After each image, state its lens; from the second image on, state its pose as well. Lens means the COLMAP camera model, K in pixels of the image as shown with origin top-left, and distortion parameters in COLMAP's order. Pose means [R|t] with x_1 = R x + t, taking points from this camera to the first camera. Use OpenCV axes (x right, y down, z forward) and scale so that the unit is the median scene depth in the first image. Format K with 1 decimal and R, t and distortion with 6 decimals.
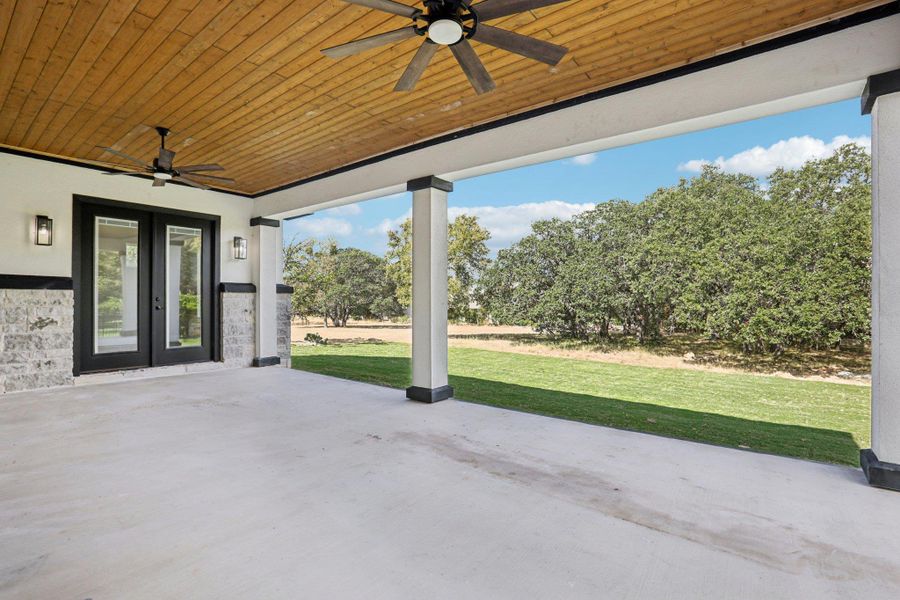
lens RADIAL K [[427.1, 0, 446.2], [0, 427.1, 300.7], [0, 0, 1]] dist [-0.051178, 0.014370]
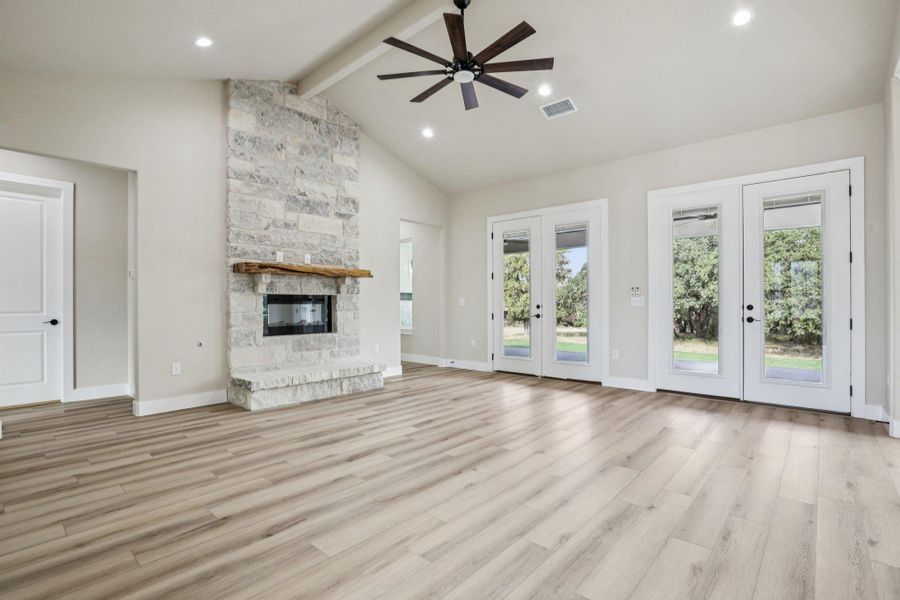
lens RADIAL K [[427.1, 0, 453.8], [0, 427.1, 300.7], [0, 0, 1]] dist [-0.051178, 0.014370]
pose [[0.997865, -0.006249, -0.065015, -0.360383], [0.005603, 0.999933, -0.010110, -0.002417], [0.065074, 0.009724, 0.997833, -0.489781]]
